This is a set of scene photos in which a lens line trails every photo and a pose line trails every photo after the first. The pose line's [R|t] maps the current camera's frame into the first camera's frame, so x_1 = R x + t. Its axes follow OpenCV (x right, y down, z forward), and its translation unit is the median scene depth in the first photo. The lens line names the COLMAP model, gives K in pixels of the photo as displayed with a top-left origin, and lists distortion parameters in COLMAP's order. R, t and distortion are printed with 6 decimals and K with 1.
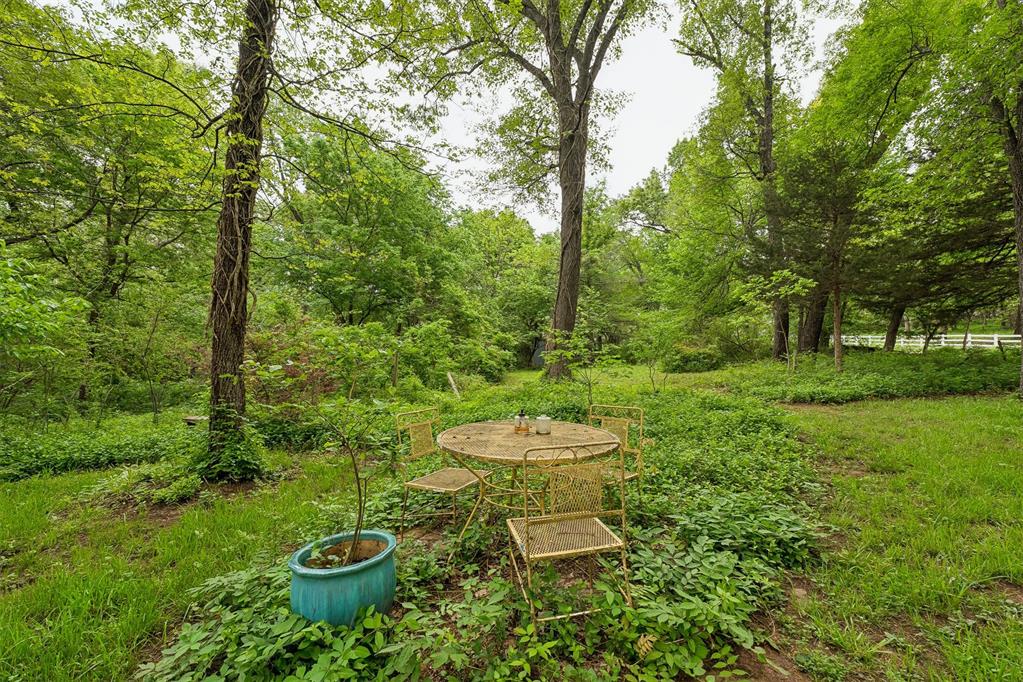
lens RADIAL K [[429.3, 0, 510.3], [0, 429.3, 337.3], [0, 0, 1]] dist [0.002626, -0.000415]
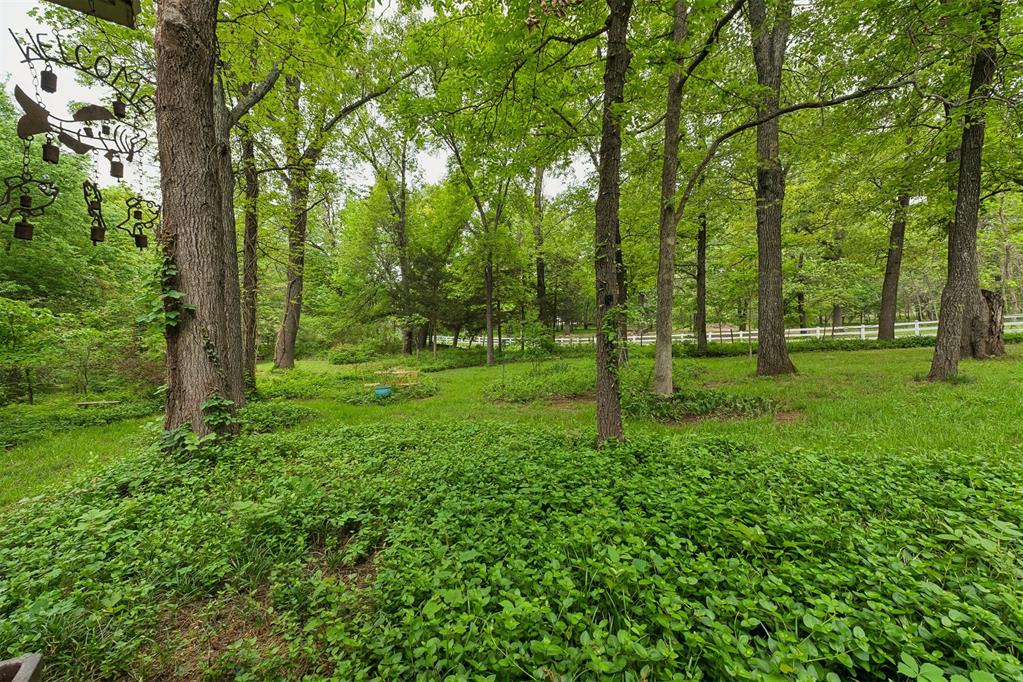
lens RADIAL K [[429.3, 0, 511.5], [0, 429.3, 341.1], [0, 0, 1]] dist [0.002626, -0.000415]
pose [[0.660631, 0.000956, 0.750710, -0.442151], [-0.019435, 0.999686, 0.015830, -0.037343], [-0.750459, -0.025048, 0.660442, -0.519567]]
